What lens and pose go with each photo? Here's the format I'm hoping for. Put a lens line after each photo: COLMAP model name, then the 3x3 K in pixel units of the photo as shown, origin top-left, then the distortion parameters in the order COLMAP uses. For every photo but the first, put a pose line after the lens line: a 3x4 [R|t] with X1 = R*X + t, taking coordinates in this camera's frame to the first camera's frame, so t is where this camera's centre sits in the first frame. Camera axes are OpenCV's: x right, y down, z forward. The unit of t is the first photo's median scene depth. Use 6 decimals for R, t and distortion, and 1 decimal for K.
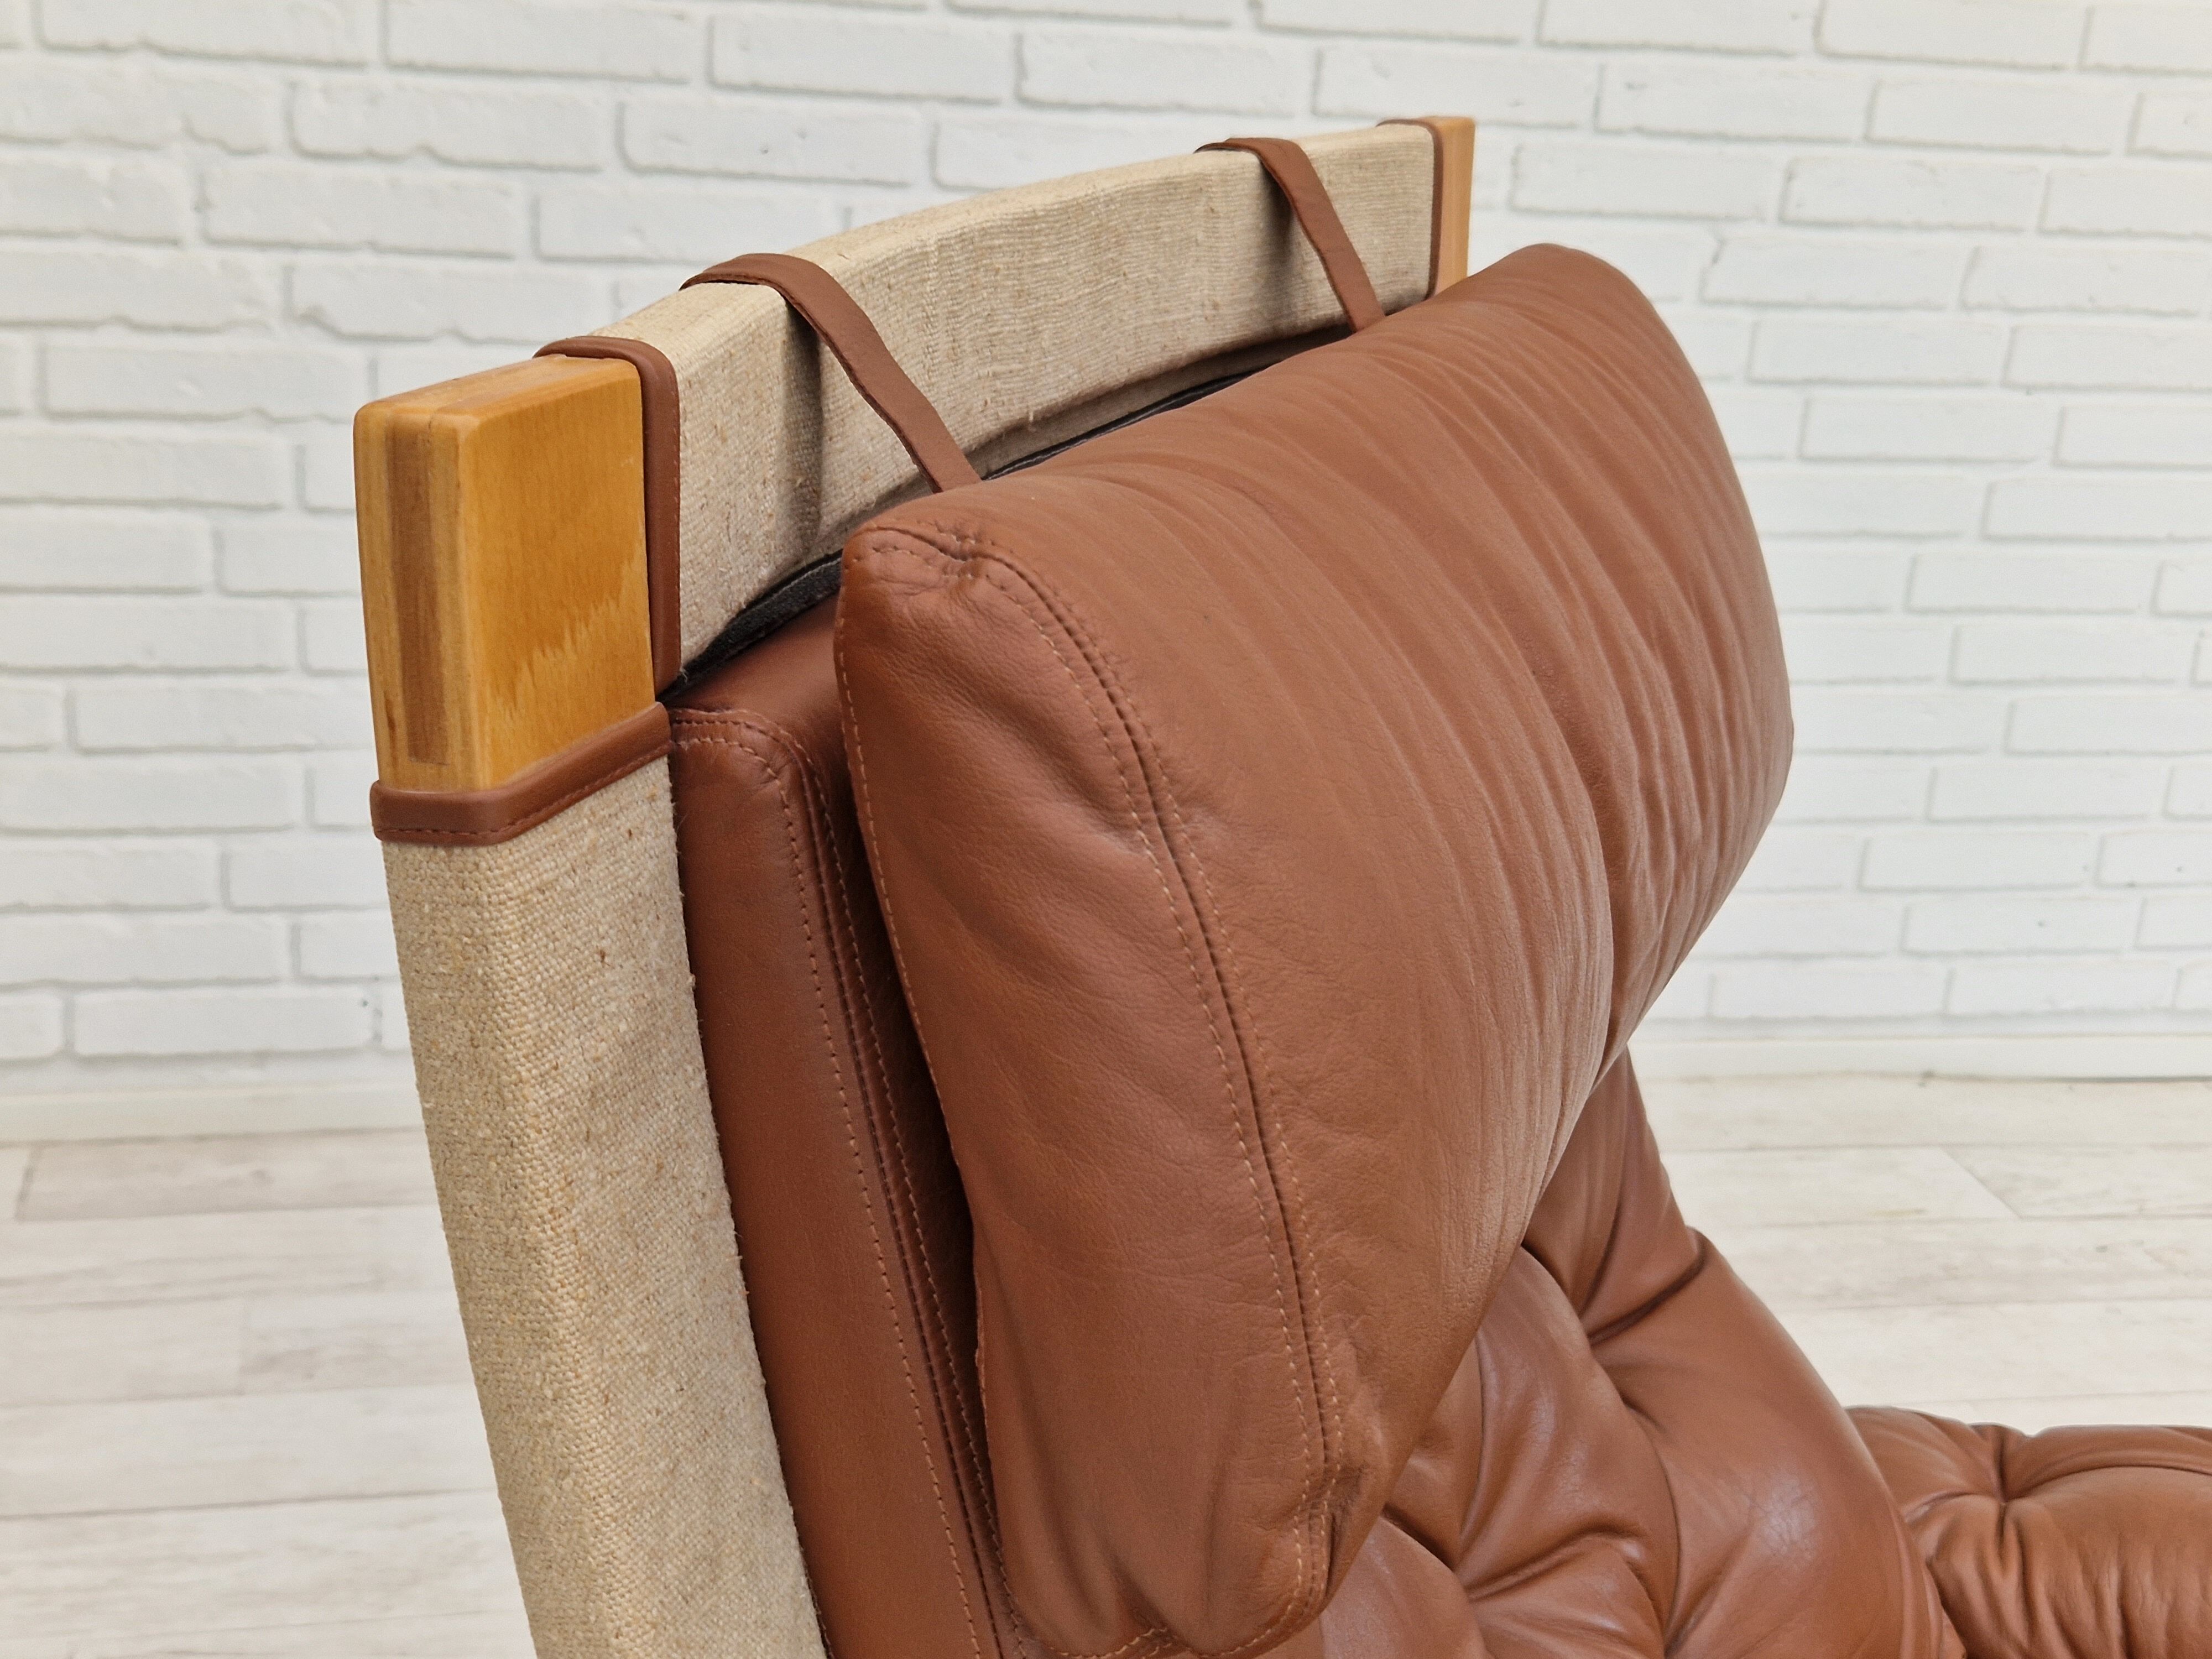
lens RADIAL K [[2917.5, 0, 1089.1], [0, 2917.5, 872.8], [0, 0, 1]] dist [0.067697, 0.000000]
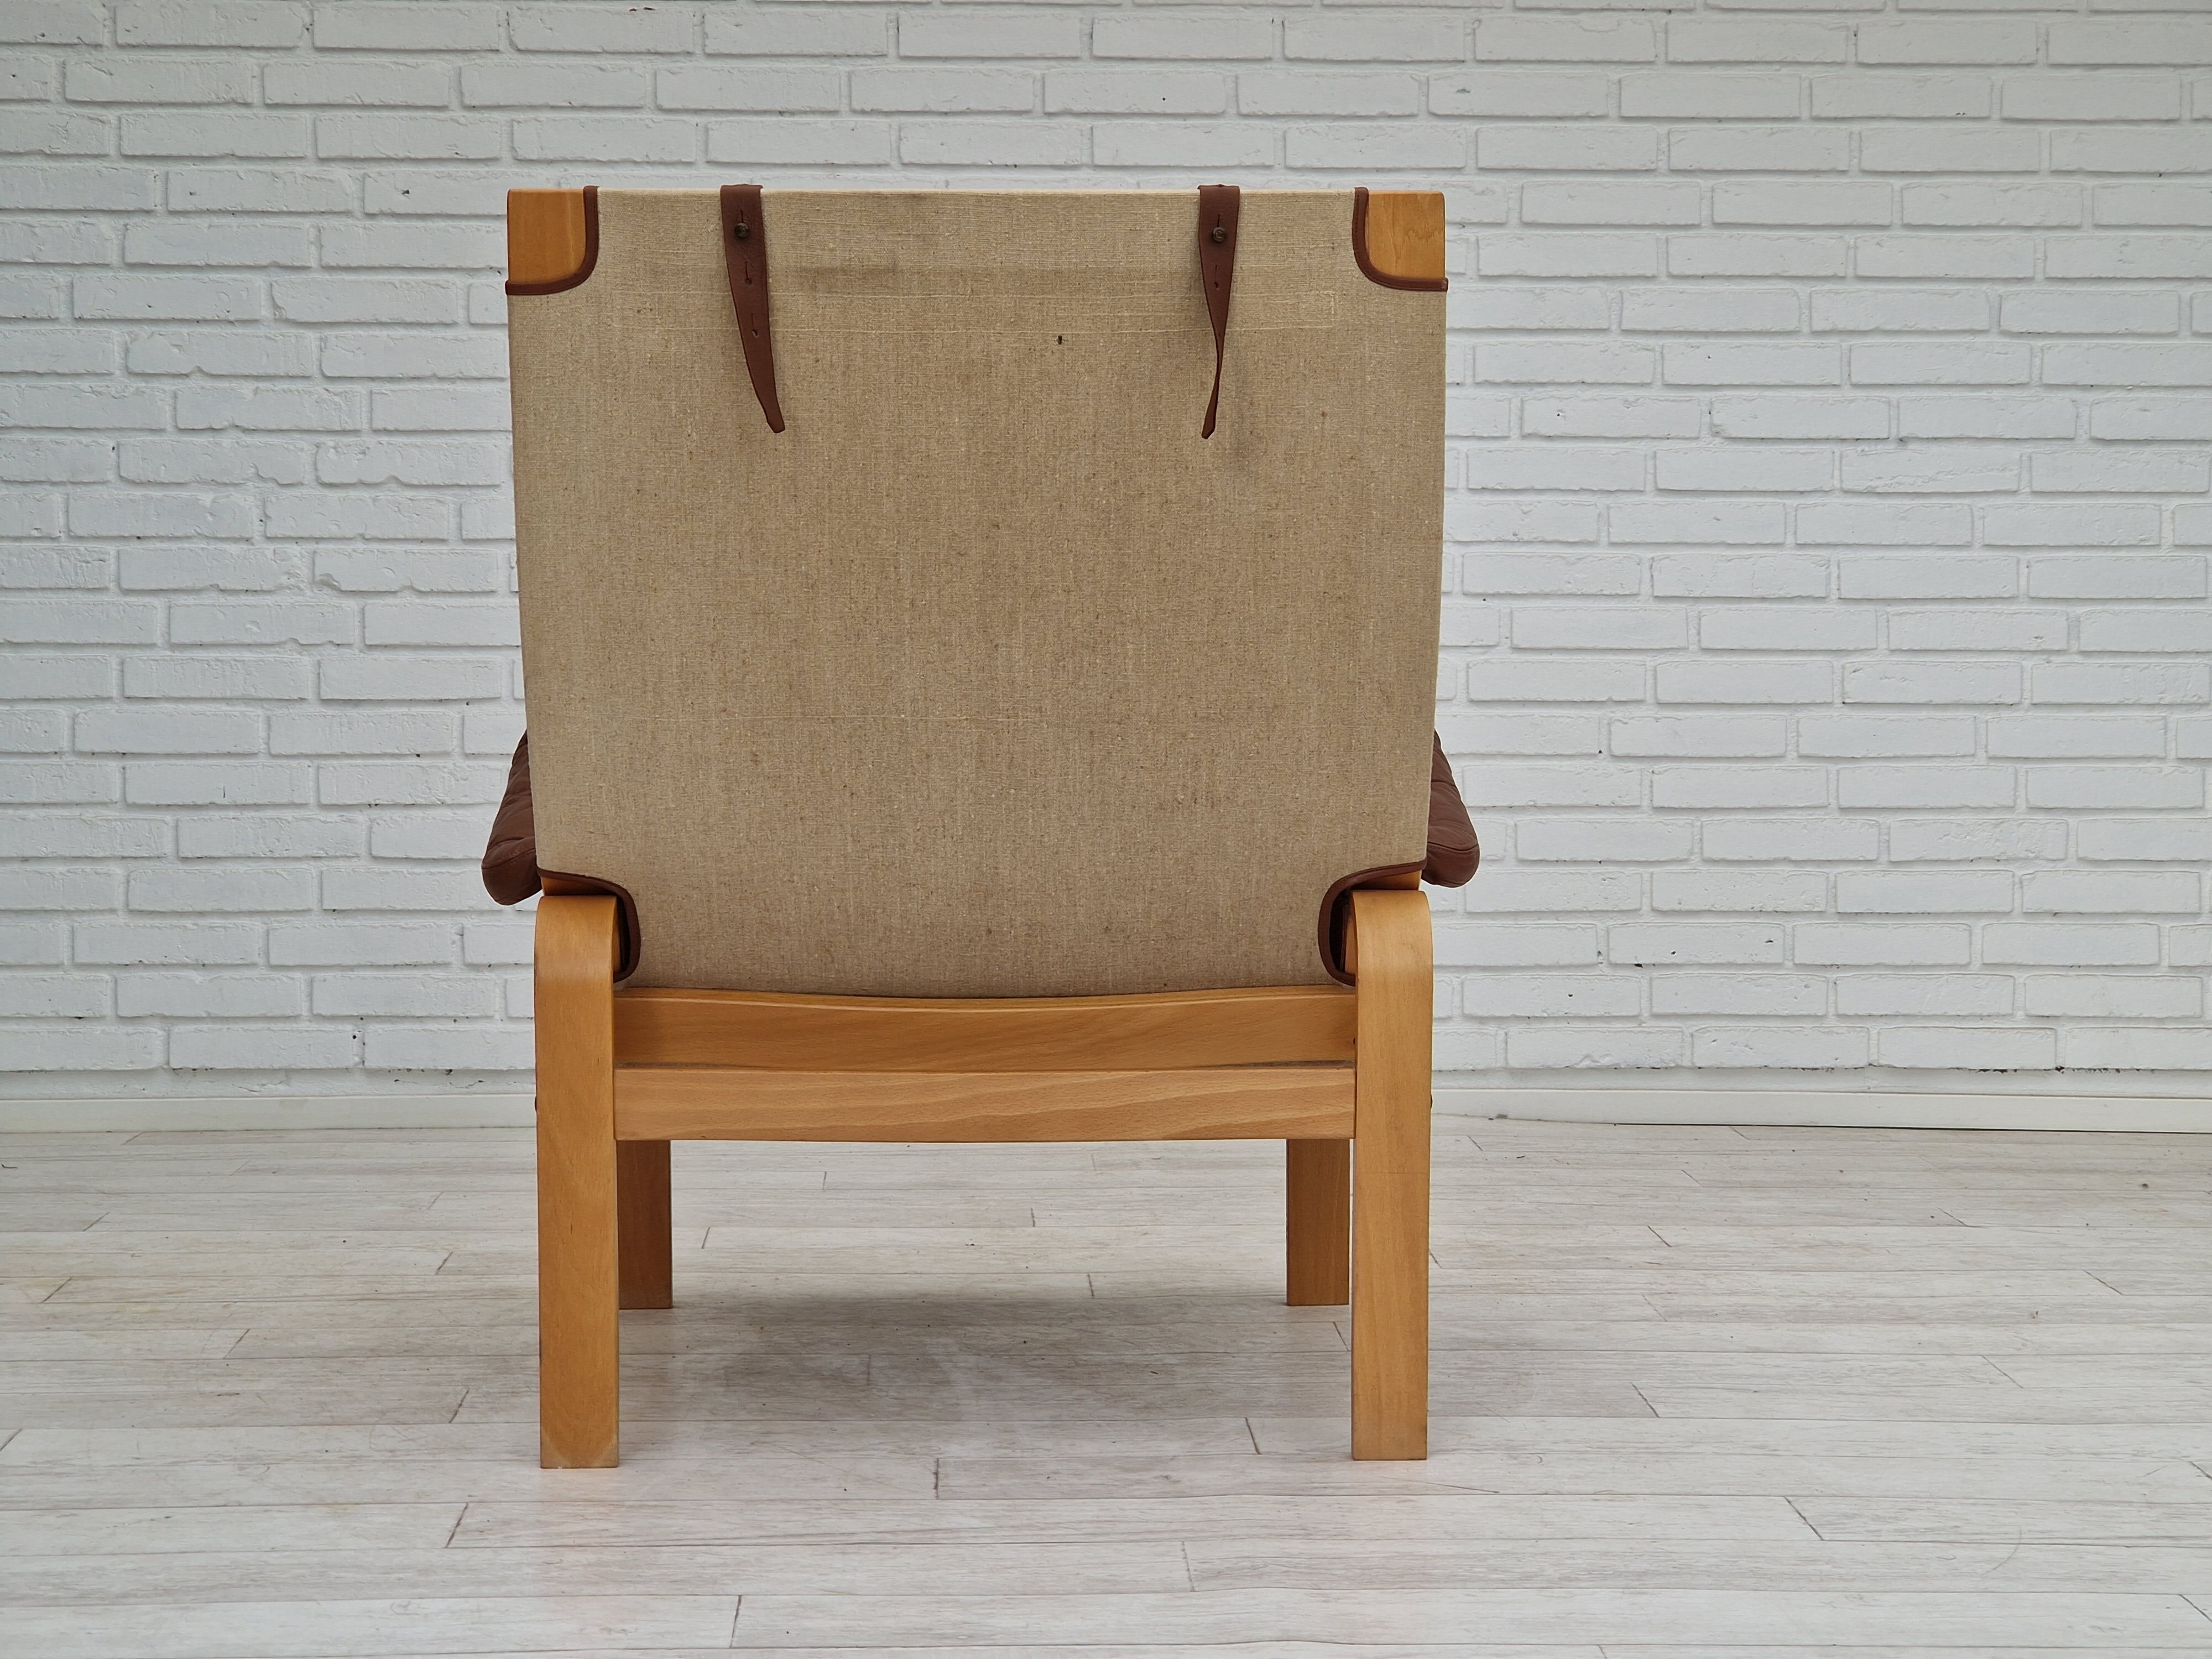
lens RADIAL K [[4272.4, 0, 1136.4], [0, 4272.4, 833.1], [0, 0, 1]] dist [0.072304, 0.000000]
pose [[0.982403, -0.055310, -0.178398, 0.553626], [0.001652, 0.957684, -0.287819, 0.586514], [0.186768, 0.282459, 0.940922, -1.041800]]
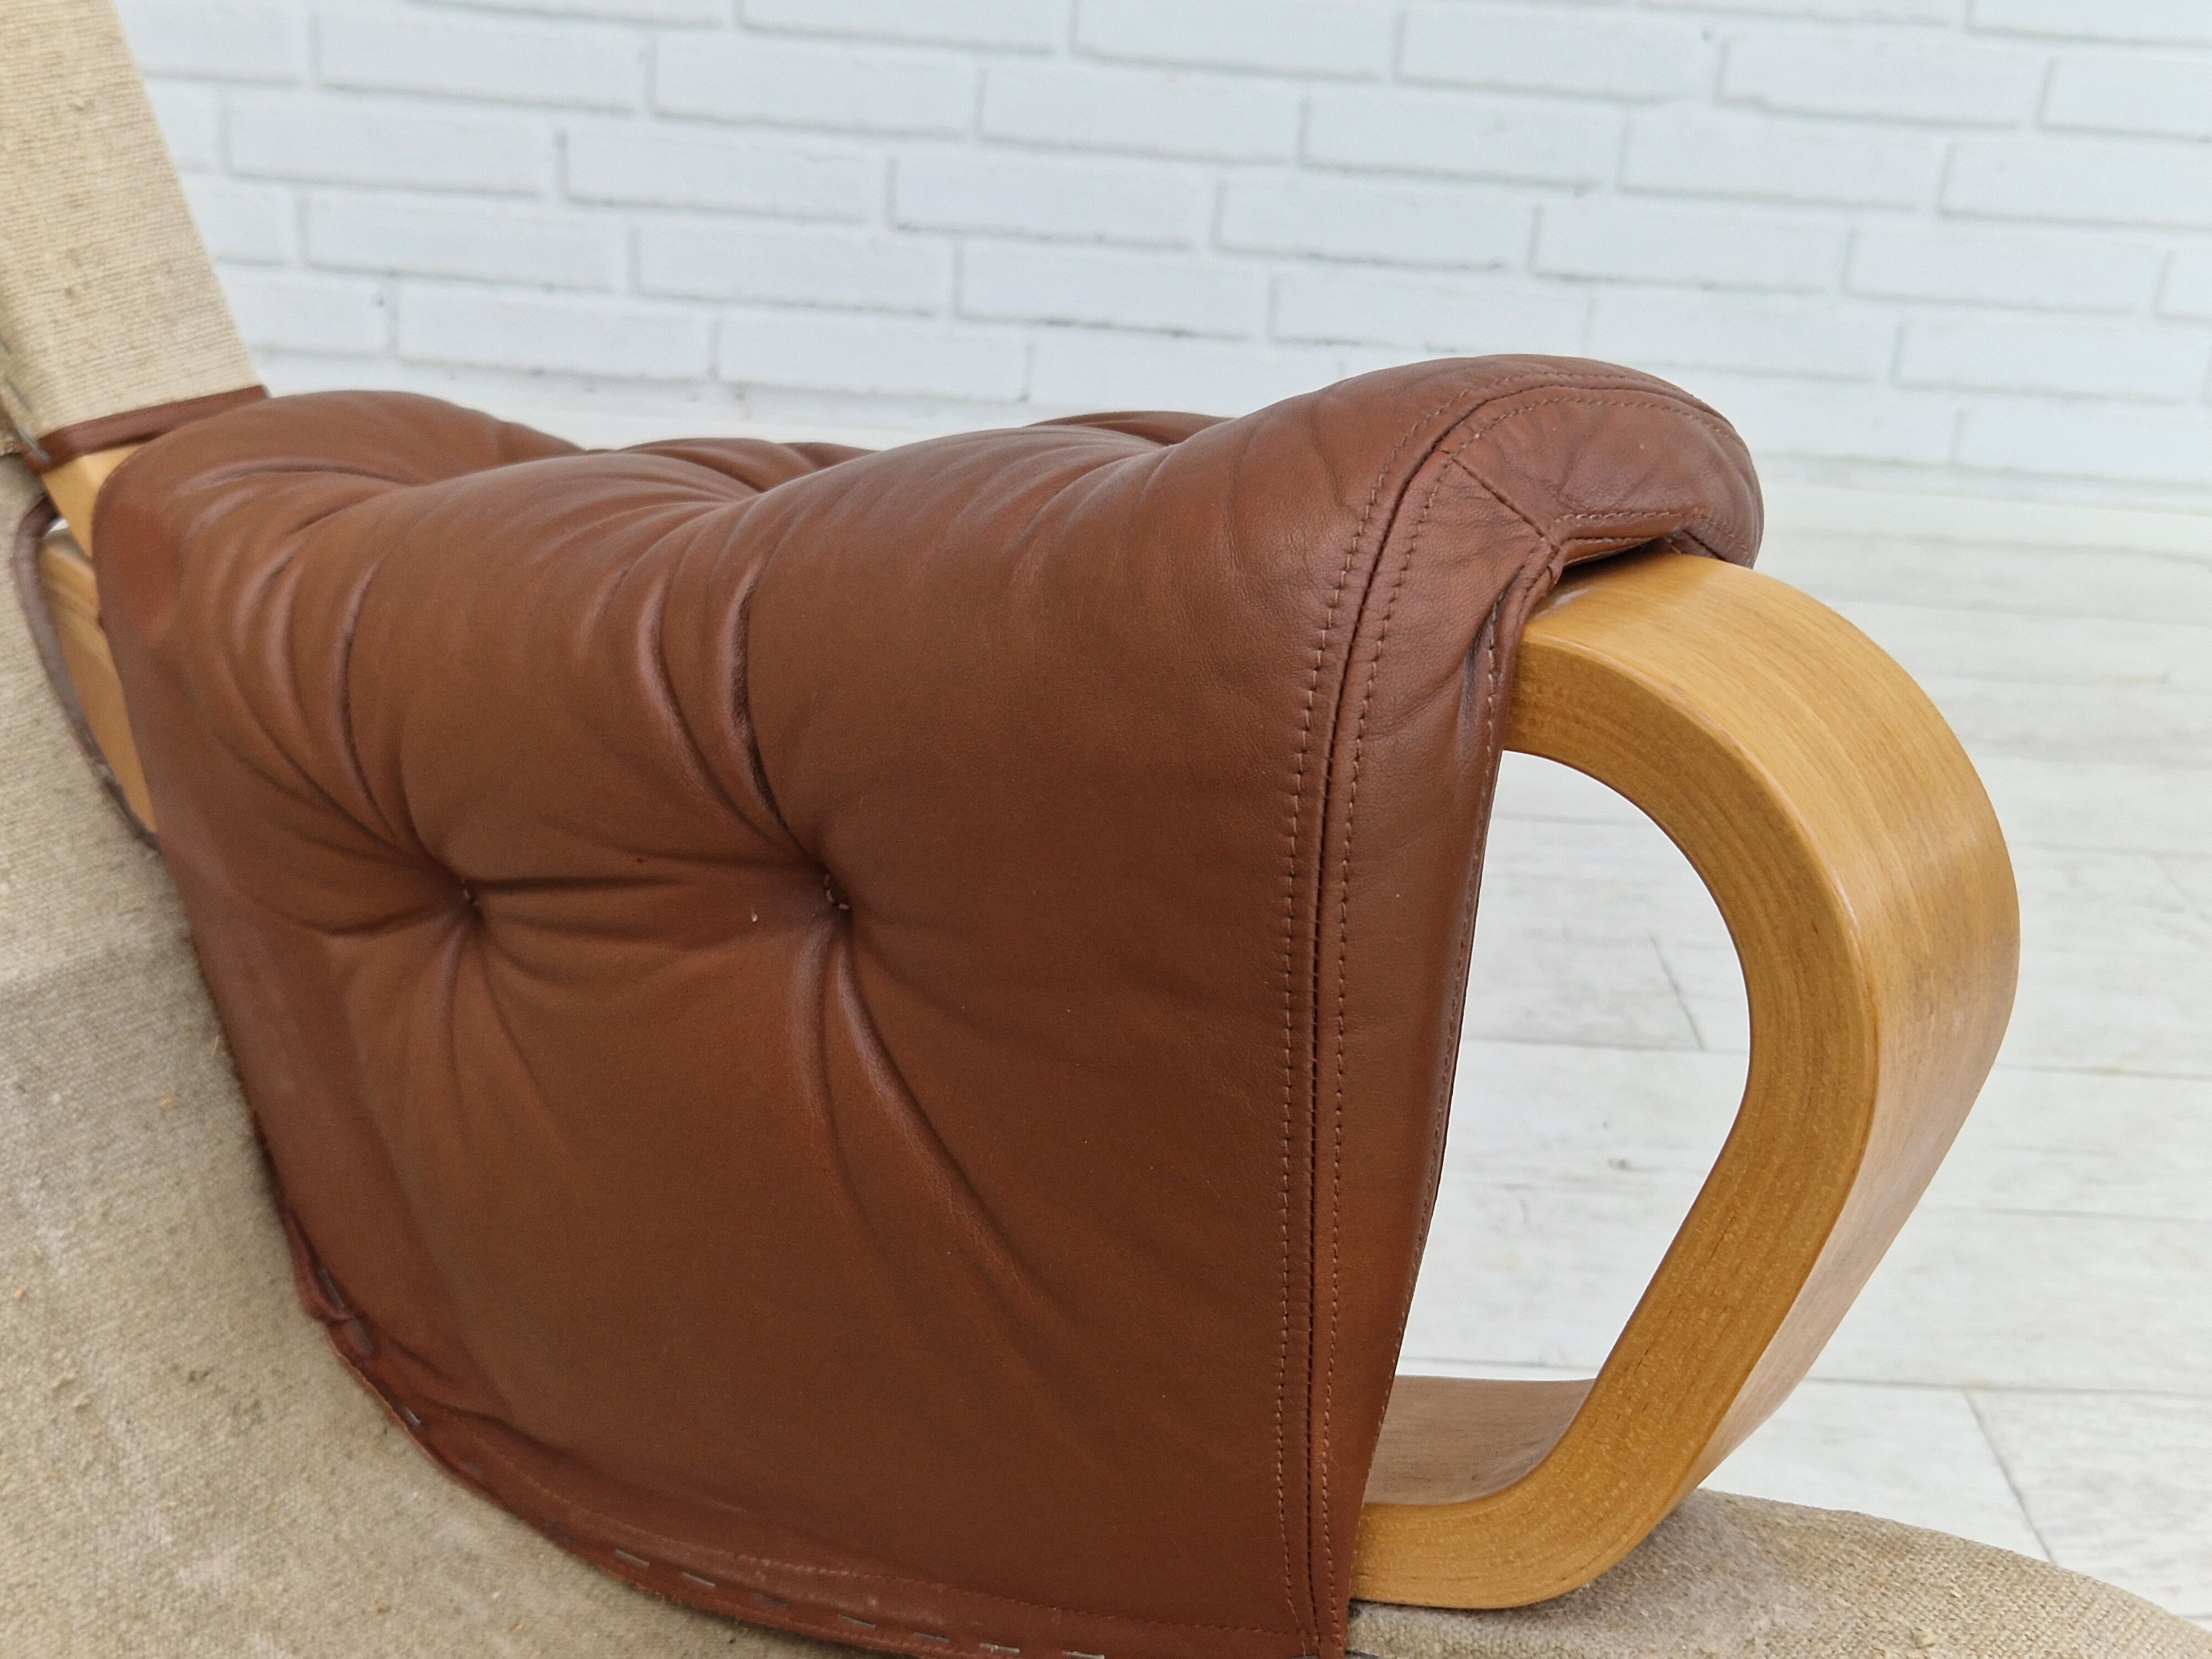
lens RADIAL K [[2910.8, 0, 1117.0], [0, 2910.8, 866.1], [0, 0, 1]] dist [0.078562, 0.000000]
pose [[0.983768, 0.087374, -0.156738, 0.133315], [-0.074464, 0.993470, 0.086439, 0.123372], [0.163267, -0.073365, 0.983850, 0.138630]]
